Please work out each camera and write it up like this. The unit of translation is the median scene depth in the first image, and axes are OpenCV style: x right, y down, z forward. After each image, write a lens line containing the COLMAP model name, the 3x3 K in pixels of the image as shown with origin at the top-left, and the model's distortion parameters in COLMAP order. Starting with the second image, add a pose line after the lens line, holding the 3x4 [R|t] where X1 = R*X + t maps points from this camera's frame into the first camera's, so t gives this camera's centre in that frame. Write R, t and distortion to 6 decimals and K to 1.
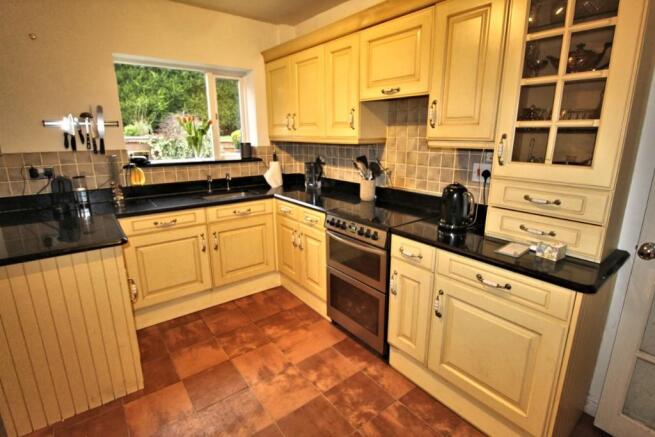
lens RADIAL K [[327.3, 0, 328.7], [0, 327.3, 217.1], [0, 0, 1]] dist [-0.000043, -0.010753]
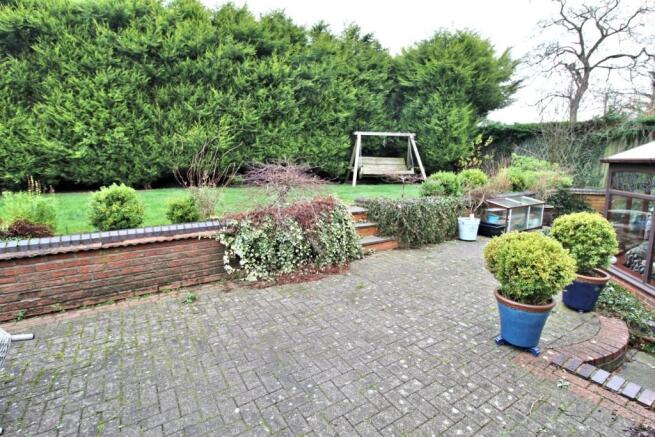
lens RADIAL K [[327.3, 0, 330.5], [0, 327.3, 218.1], [0, 0, 1]] dist [-0.000043, -0.010753]
pose [[0.996112, 0.015467, -0.086732, -0.260923], [-0.022016, 0.996935, -0.075075, -0.156606], [0.085305, 0.076692, 0.993399, 0.416468]]
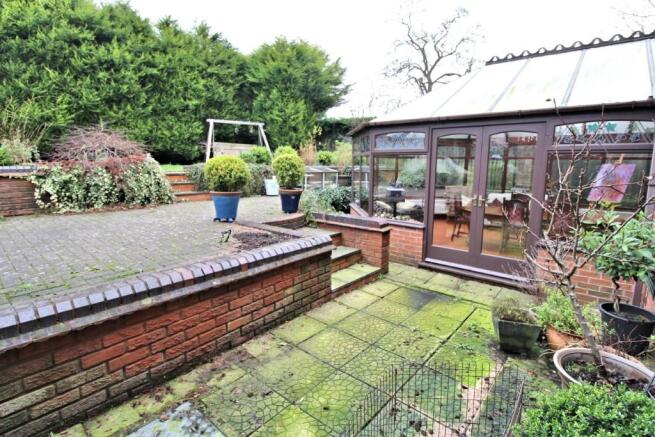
lens RADIAL K [[327.3, 0, 330.6], [0, 327.3, 217.0], [0, 0, 1]] dist [-0.000043, -0.010753]
pose [[0.977603, -0.026127, 0.208830, -0.128338], [0.043504, 0.995920, -0.079059, -0.070390], [-0.205912, 0.086373, 0.974751, 0.272935]]
